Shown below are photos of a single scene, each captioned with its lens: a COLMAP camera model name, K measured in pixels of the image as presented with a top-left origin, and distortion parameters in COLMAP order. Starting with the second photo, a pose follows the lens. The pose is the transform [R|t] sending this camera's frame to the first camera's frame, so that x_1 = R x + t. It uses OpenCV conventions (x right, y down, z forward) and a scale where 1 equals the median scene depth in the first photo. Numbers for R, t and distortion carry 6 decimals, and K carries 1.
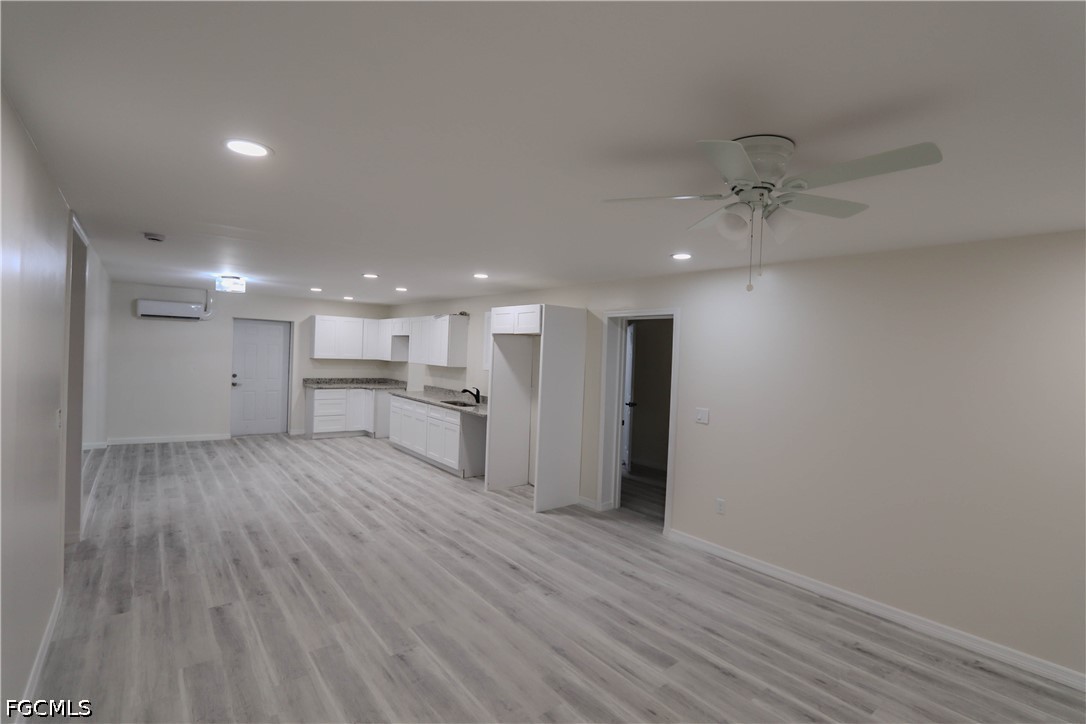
lens RADIAL K [[503.4, 0, 551.3], [0, 503.4, 359.2], [0, 0, 1]] dist [-0.020356, 0.005392]
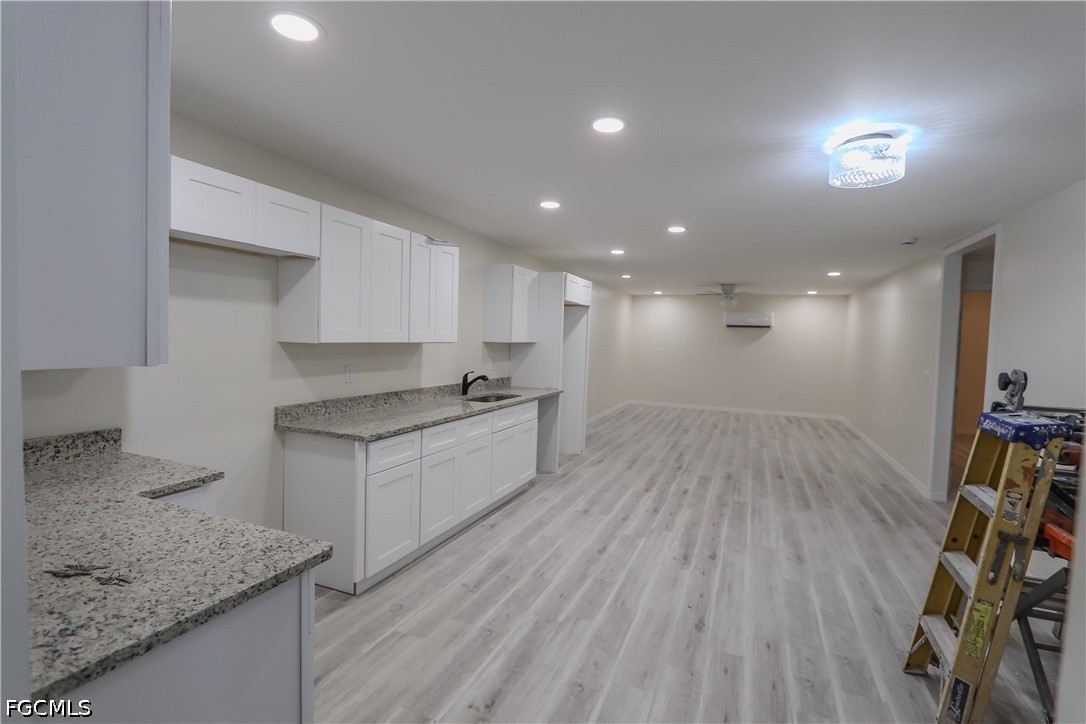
lens RADIAL K [[503.4, 0, 551.3], [0, 503.4, 359.2], [0, 0, 1]] dist [-0.020356, 0.005392]
pose [[-0.481191, -0.093678, 0.871596, -0.999161], [-0.038809, 0.995575, 0.085578, -0.024829], [-0.875756, 0.007353, -0.482698, 1.599755]]
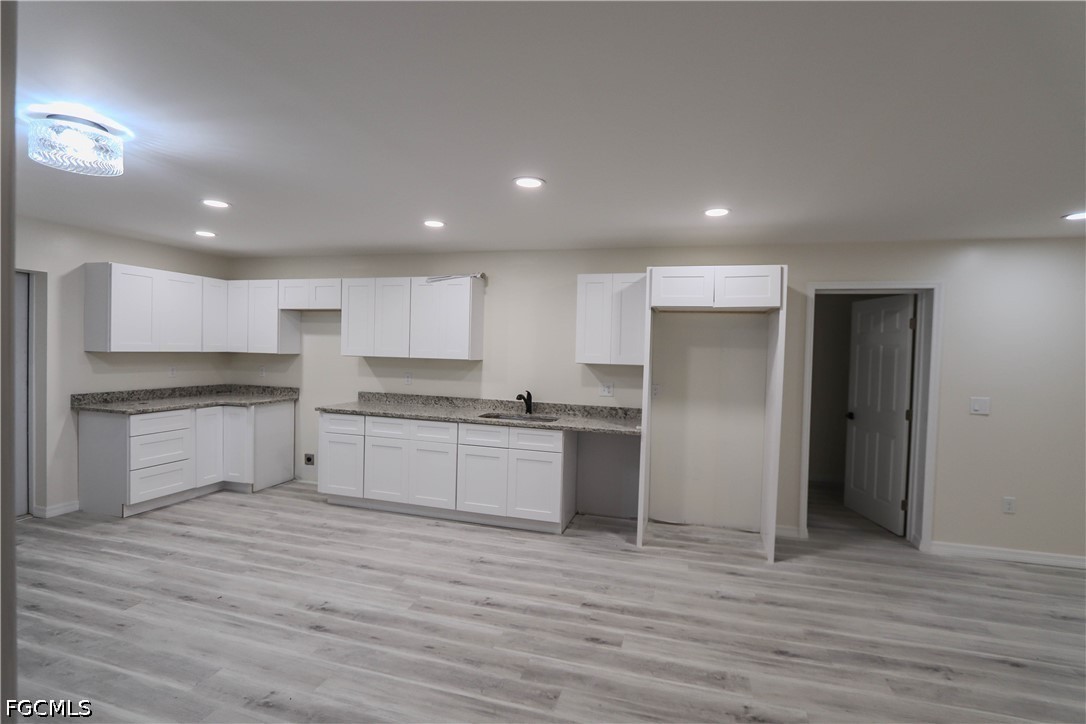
lens RADIAL K [[503.4, 0, 551.3], [0, 503.4, 359.2], [0, 0, 1]] dist [-0.020356, 0.005392]
pose [[0.817059, -0.031105, 0.575715, -0.656320], [0.014330, 0.999331, 0.033656, -0.007810], [-0.576376, -0.019249, 0.816958, 0.589177]]
